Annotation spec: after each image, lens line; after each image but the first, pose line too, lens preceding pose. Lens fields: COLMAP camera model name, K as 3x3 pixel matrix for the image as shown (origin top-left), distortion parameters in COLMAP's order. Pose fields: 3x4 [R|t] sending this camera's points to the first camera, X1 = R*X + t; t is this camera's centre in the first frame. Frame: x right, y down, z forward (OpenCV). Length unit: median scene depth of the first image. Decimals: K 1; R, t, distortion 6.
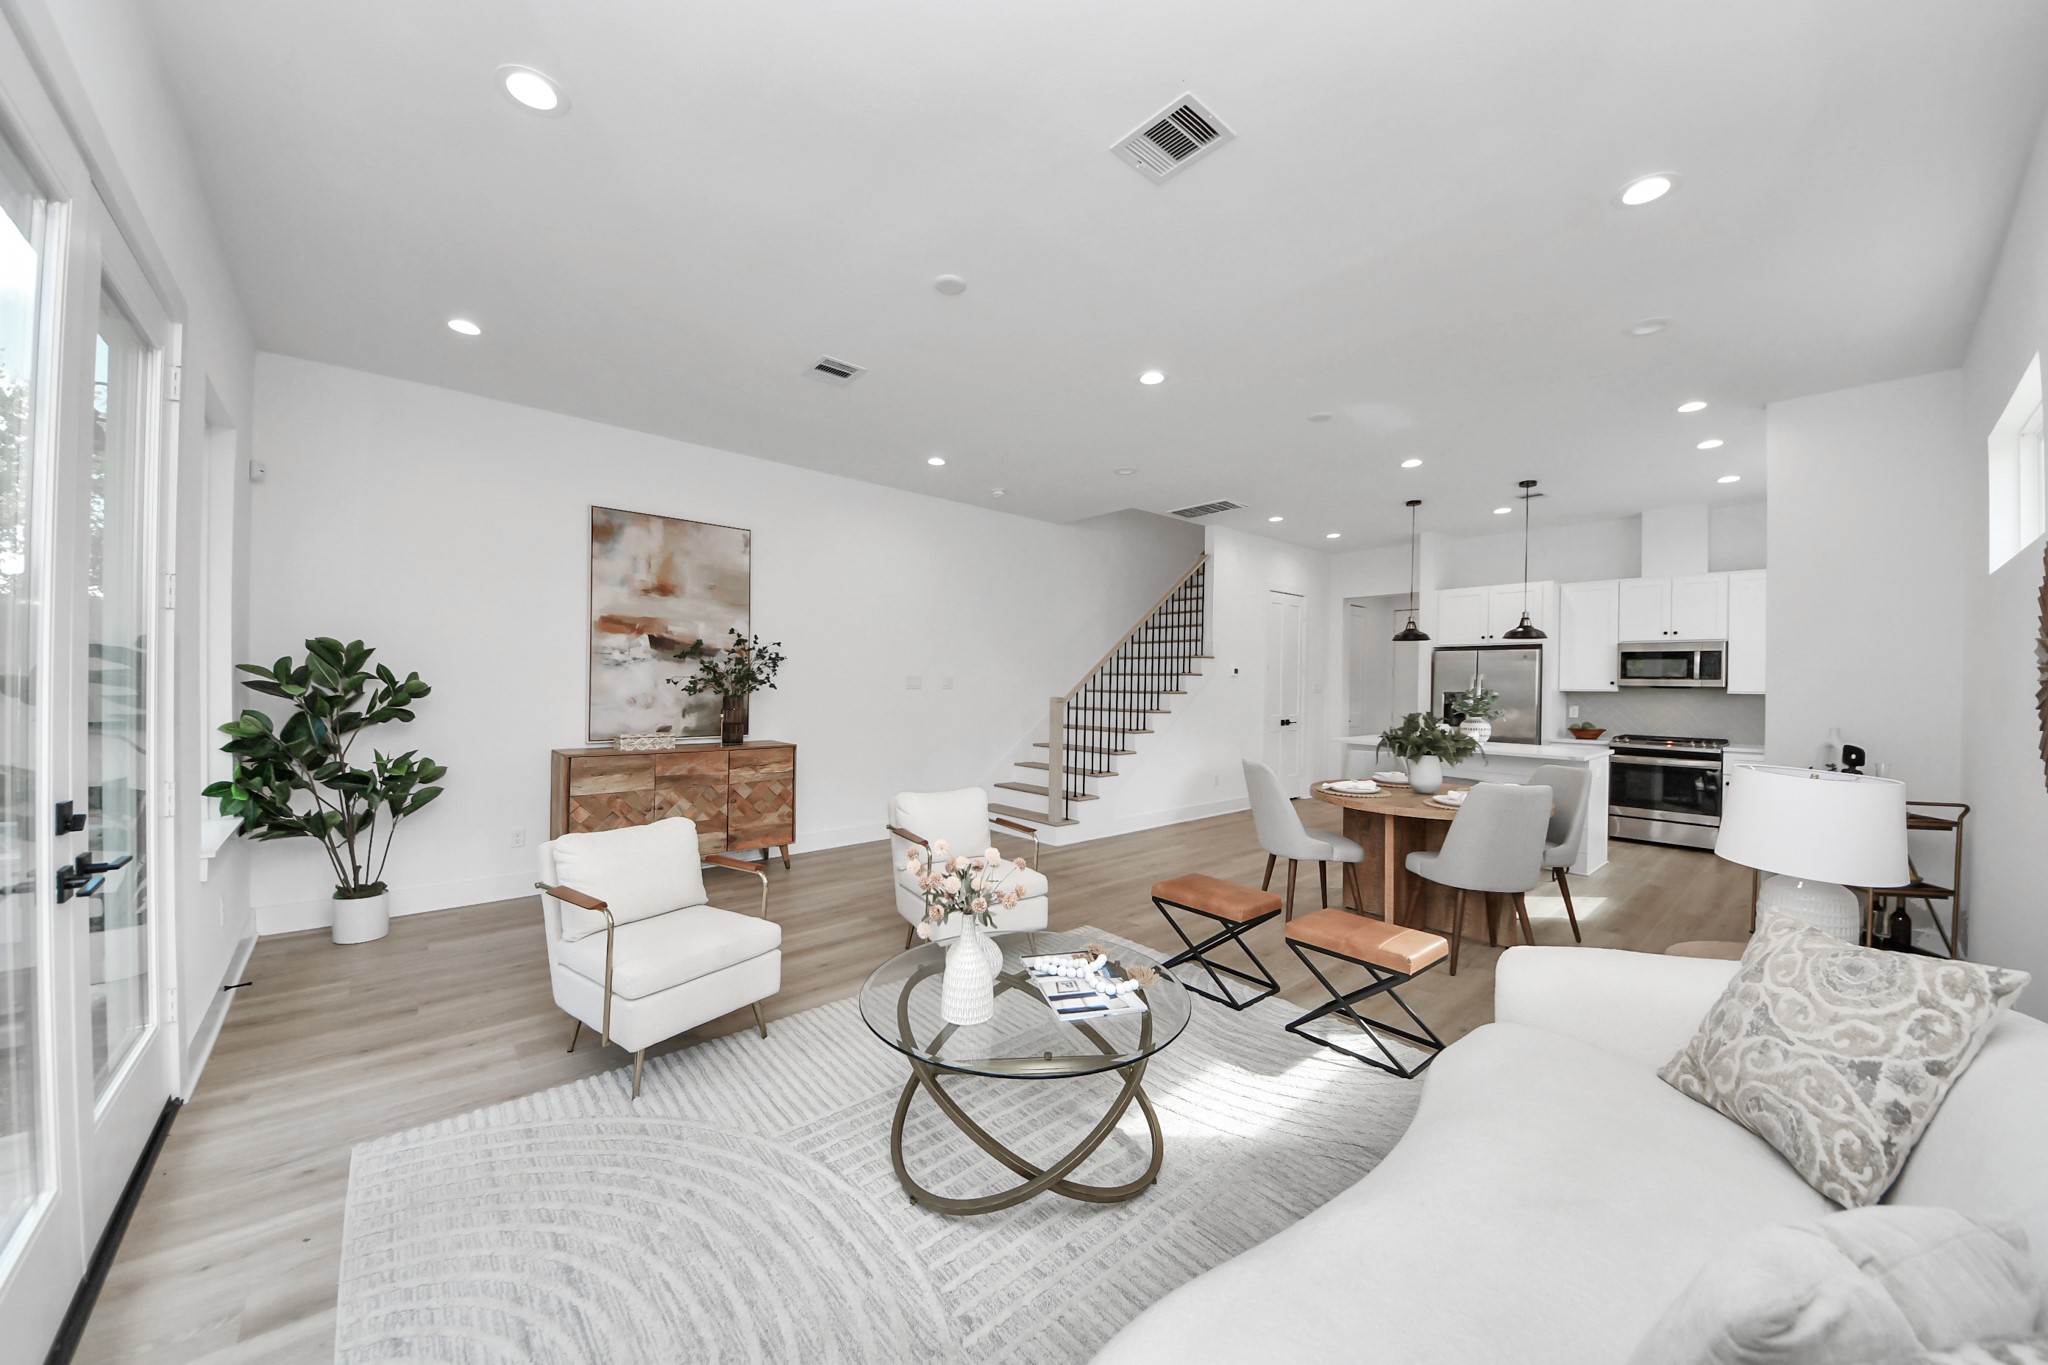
lens RADIAL K [[724.9, 0, 1028.5], [0, 724.9, 680.2], [0, 0, 1]] dist [0.001486, -0.012429]
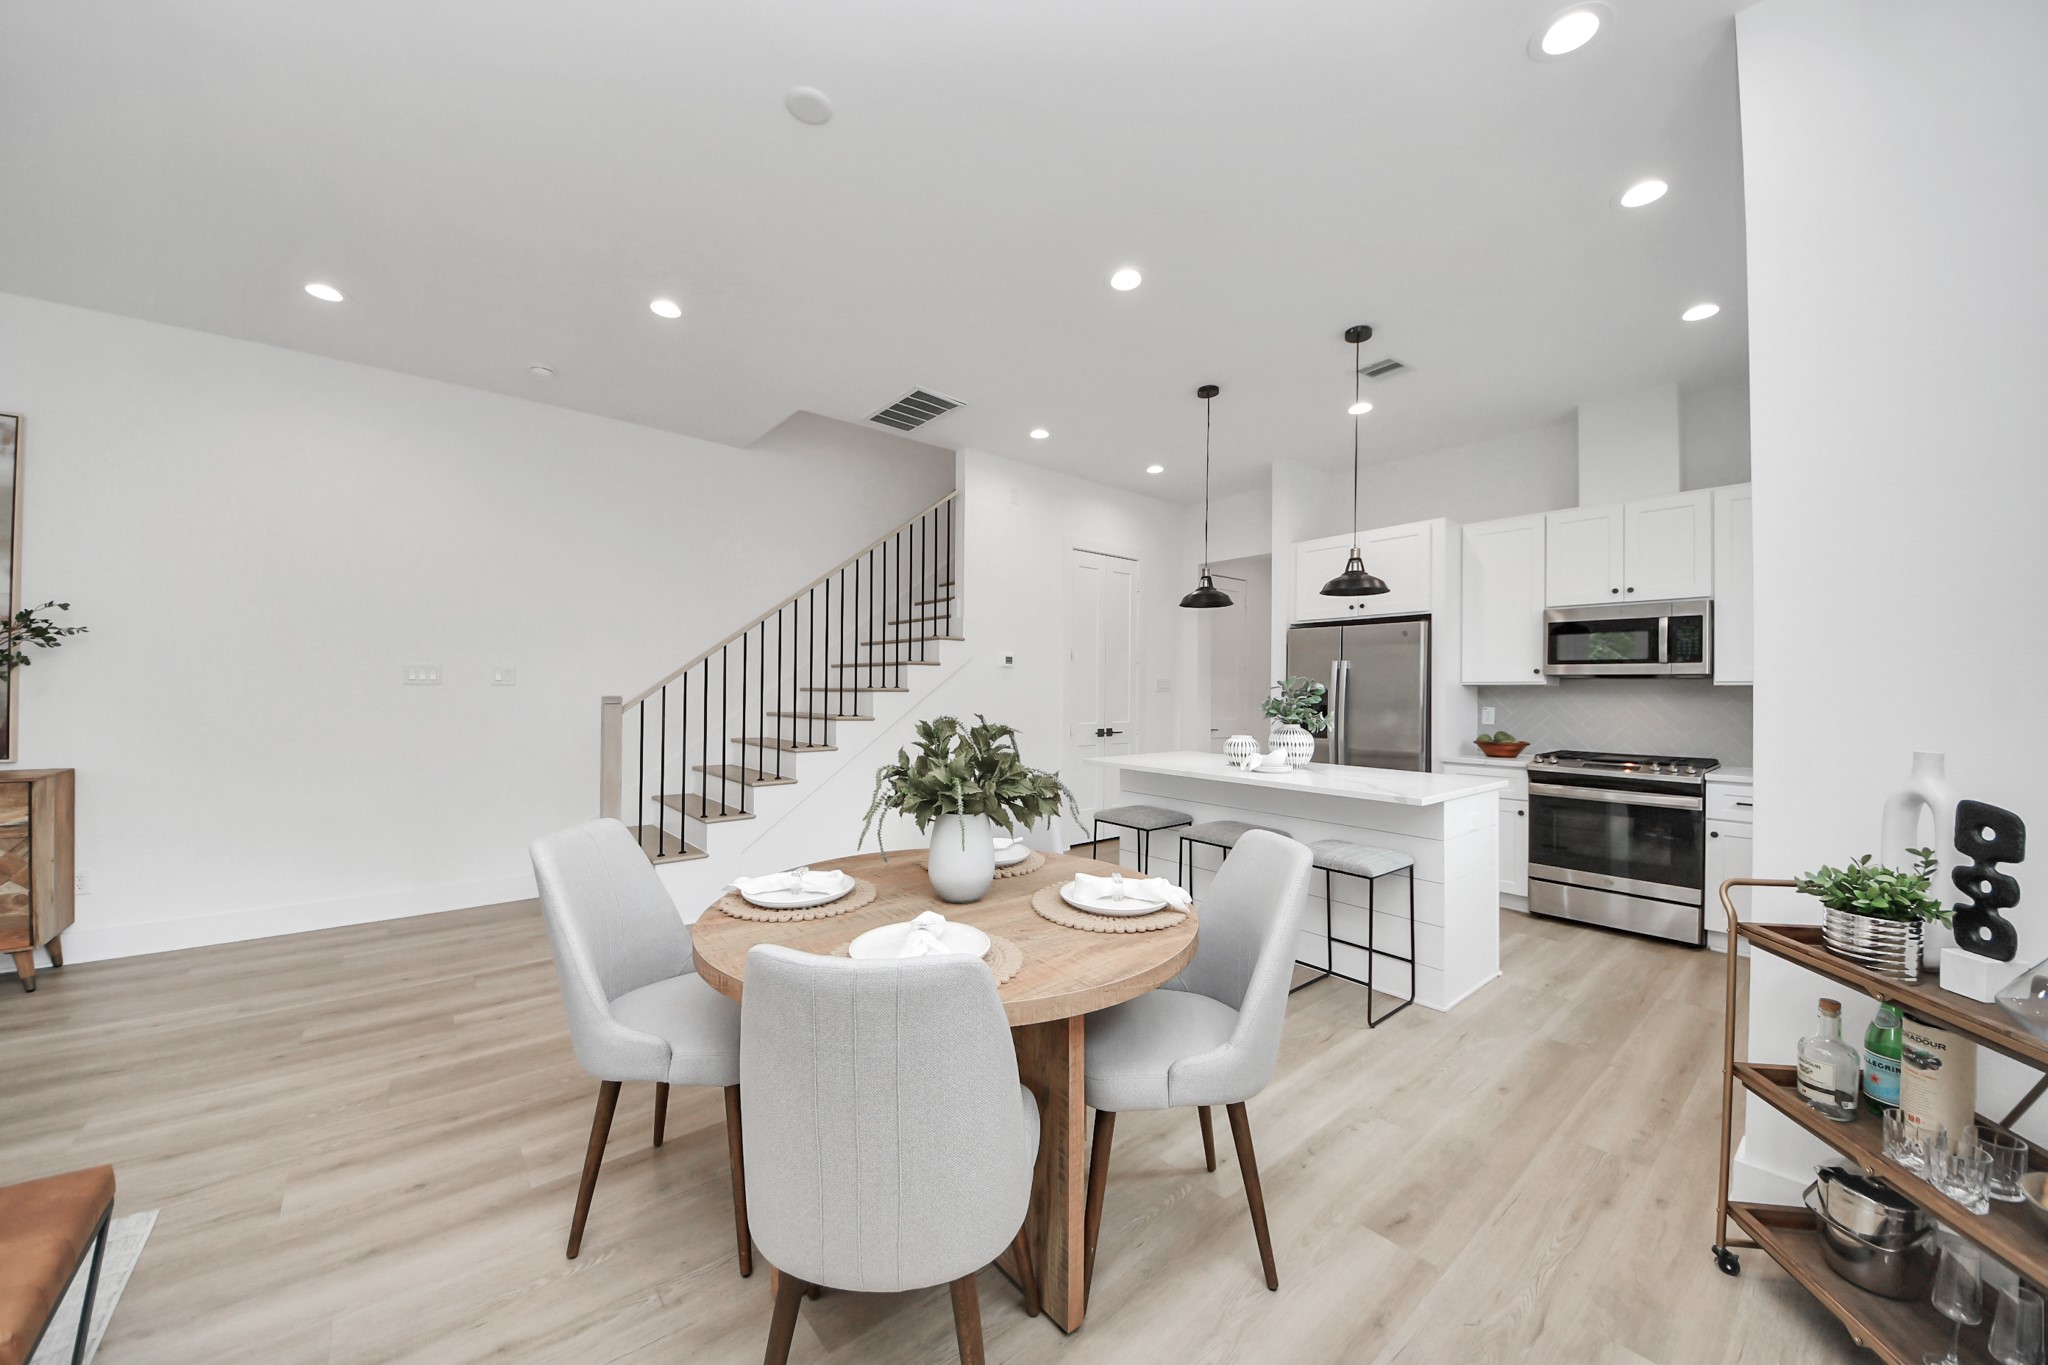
lens RADIAL K [[733.5, 0, 1024.0], [0, 733.5, 682.5], [0, 0, 1]] dist [0.002913, -0.009665]
pose [[0.999896, -0.005132, -0.013513, 0.424645], [0.005023, 0.999954, -0.008119, 0.020145], [0.013554, 0.008050, 0.999876, 0.398562]]
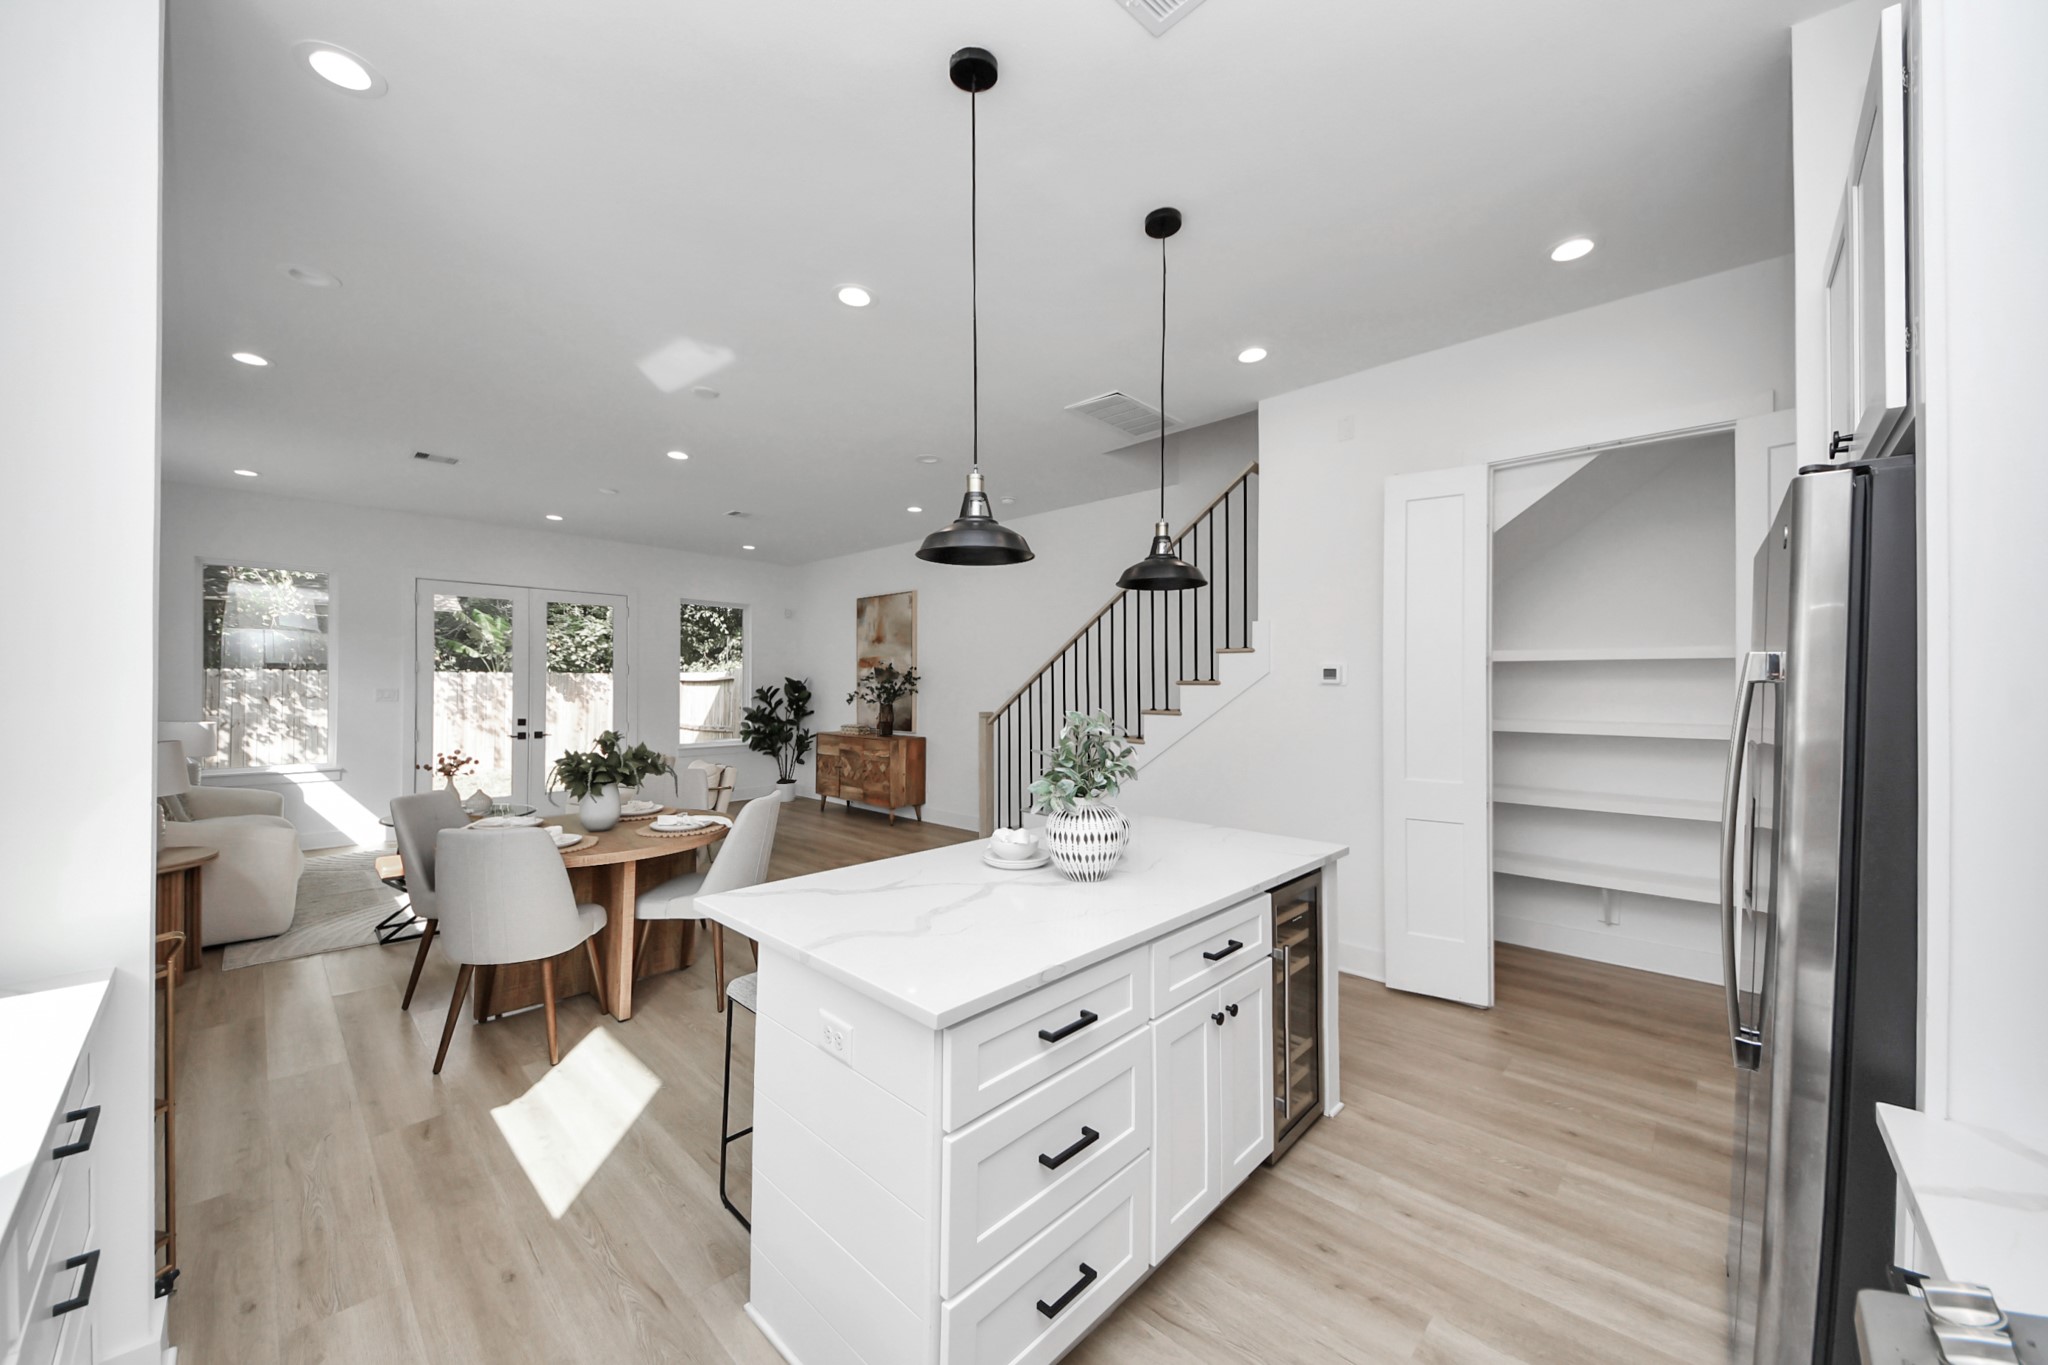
lens RADIAL K [[727.2, 0, 1018.3], [0, 727.2, 686.4], [0, 0, 1]] dist [0.037109, -0.019996]
pose [[0.093245, -0.014655, -0.995535, 1.029515], [-0.000874, 0.999890, -0.014801, 0.005531], [0.995643, 0.002251, 0.093222, 1.008248]]
